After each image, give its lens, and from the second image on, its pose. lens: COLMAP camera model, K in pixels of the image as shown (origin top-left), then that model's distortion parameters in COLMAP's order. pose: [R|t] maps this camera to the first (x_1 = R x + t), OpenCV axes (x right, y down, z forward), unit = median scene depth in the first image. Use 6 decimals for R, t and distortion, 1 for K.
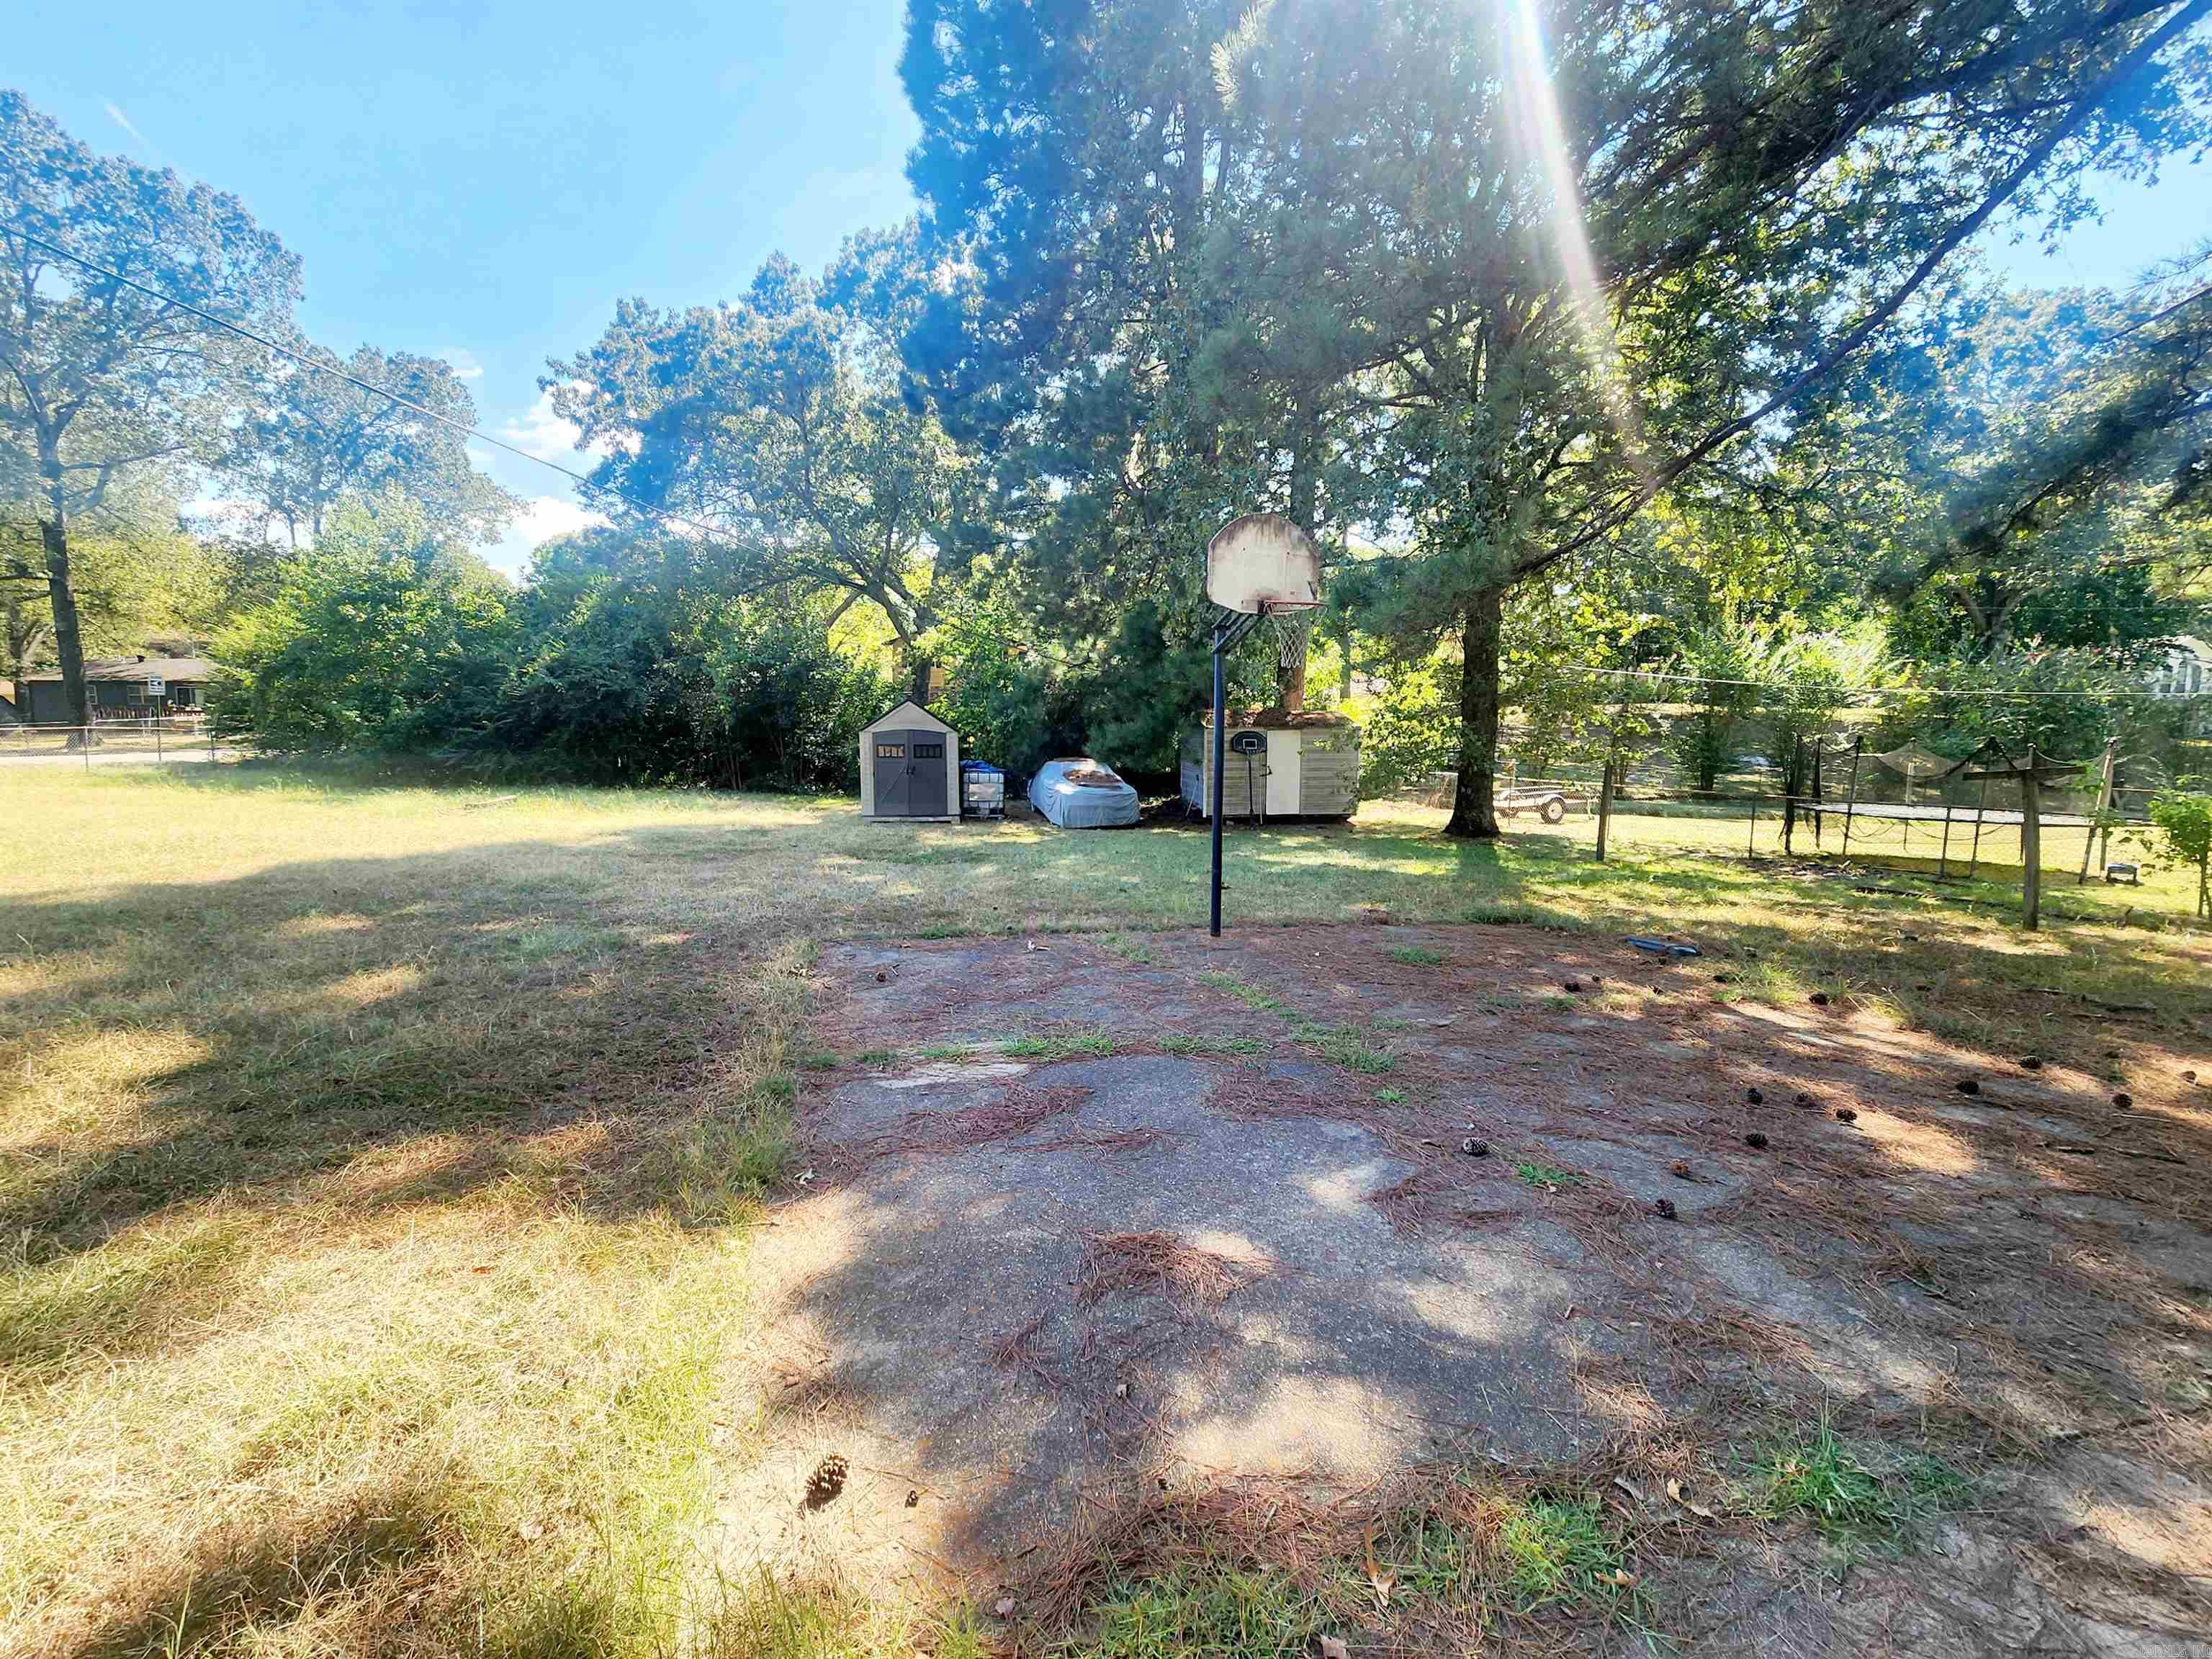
lens RADIAL K [[883.0, 0, 1104.9], [0, 883.0, 859.2], [0, 0, 1]] dist [0.000706, 0.000064]
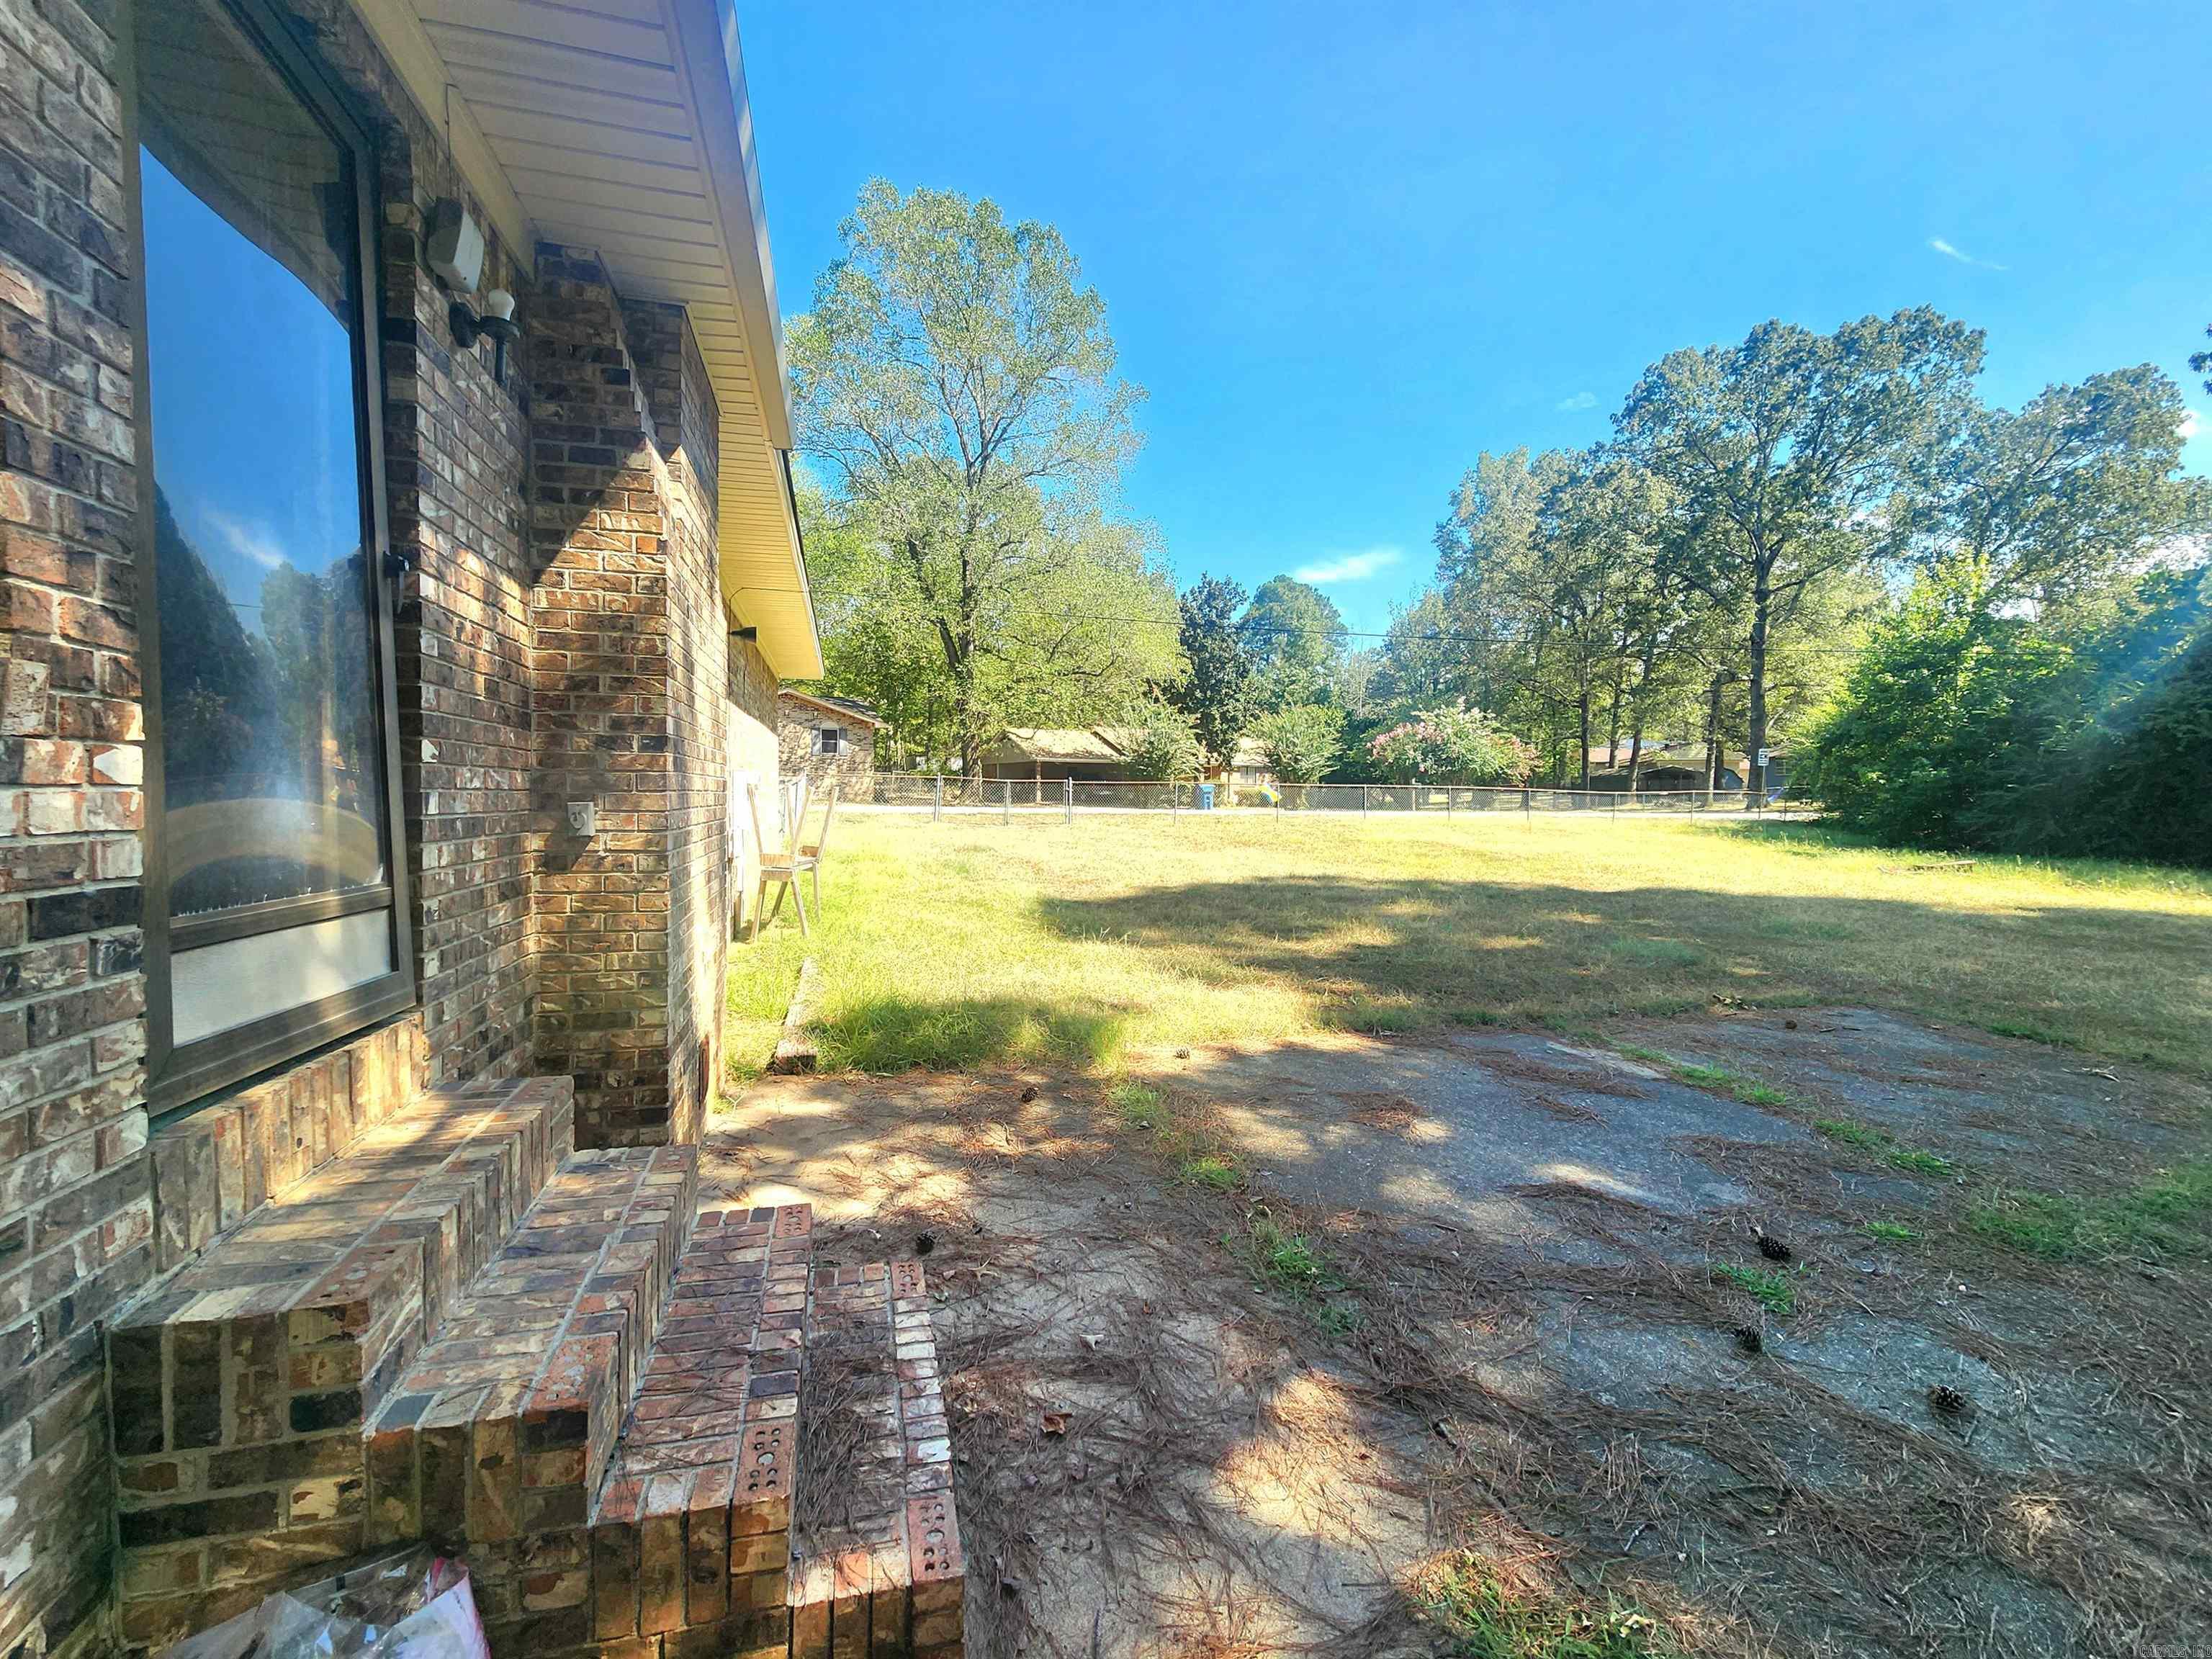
lens RADIAL K [[915.9, 0, 1093.8], [0, 915.9, 825.5], [0, 0, 1]] dist [0.007175, -0.003310]
pose [[0.048030, 0.032857, -0.998305, 0.951964], [-0.147338, 0.988759, 0.025454, 0.004572], [0.987919, 0.145866, 0.052331, 0.205827]]
